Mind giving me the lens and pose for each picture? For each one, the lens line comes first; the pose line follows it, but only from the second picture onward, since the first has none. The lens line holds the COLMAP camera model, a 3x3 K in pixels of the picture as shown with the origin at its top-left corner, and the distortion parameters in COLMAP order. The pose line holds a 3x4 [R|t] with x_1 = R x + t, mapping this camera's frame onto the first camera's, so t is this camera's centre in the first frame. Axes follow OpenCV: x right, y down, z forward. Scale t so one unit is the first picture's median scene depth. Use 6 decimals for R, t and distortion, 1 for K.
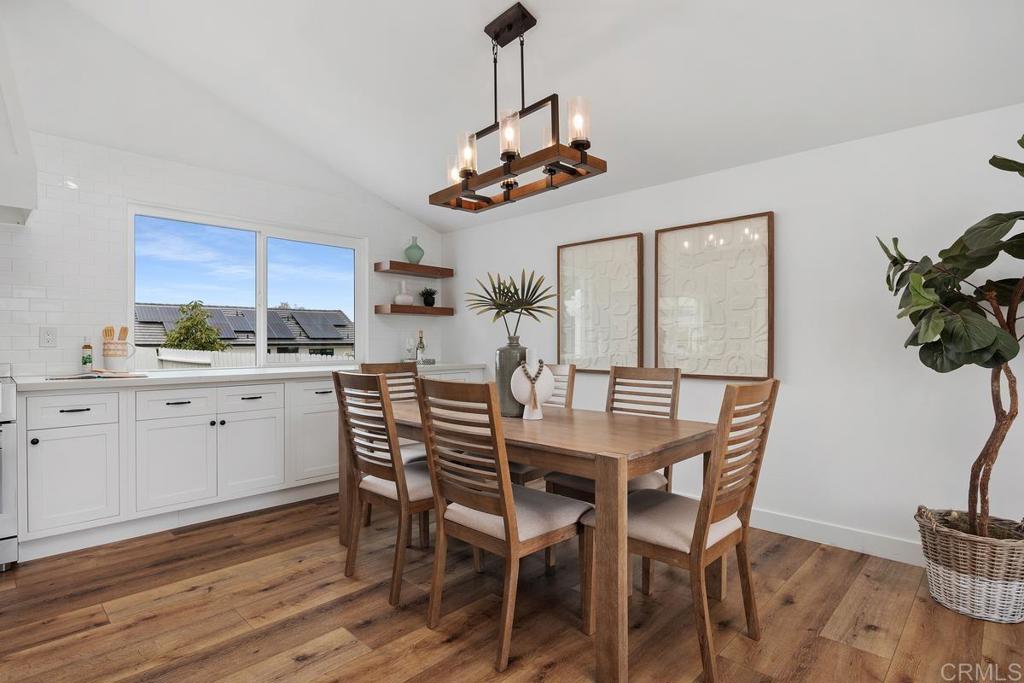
lens RADIAL K [[525.8, 0, 505.0], [0, 525.8, 343.6], [0, 0, 1]] dist [-0.005465, -0.002054]
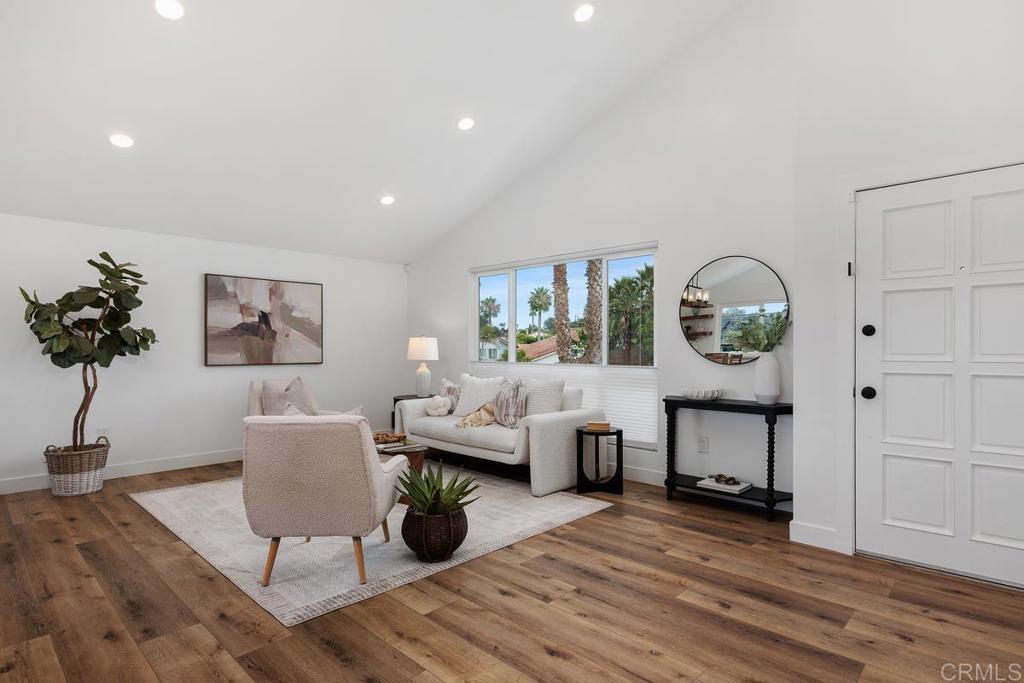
lens RADIAL K [[525.8, 0, 521.9], [0, 525.8, 349.8], [0, 0, 1]] dist [-0.005465, -0.002054]
pose [[-0.031326, -0.008949, 0.999469, -0.849122], [0.004332, 0.999949, 0.009089, -0.015277], [-0.999500, 0.004615, -0.031286, -0.448847]]
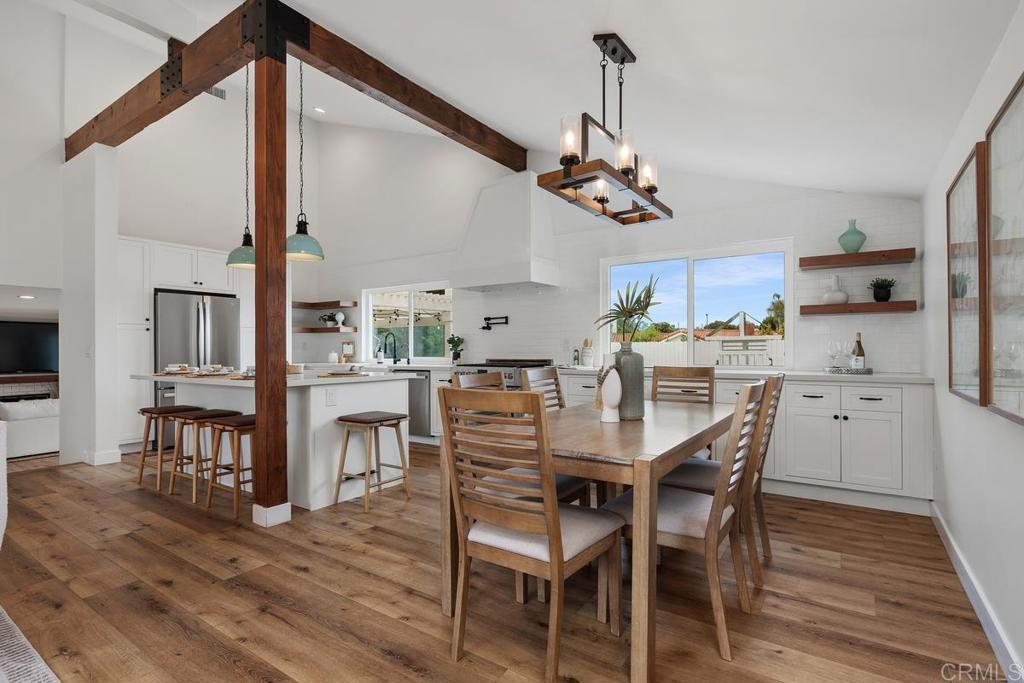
lens RADIAL K [[496.0, 0, 511.3], [0, 496.0, 348.5], [0, 0, 1]] dist [-0.004614, -0.001506]
pose [[0.172145, -0.001413, -0.985071, 0.903328], [0.000699, 0.999999, -0.001312, 0.001688], [0.985071, -0.000463, 0.172146, 0.586372]]
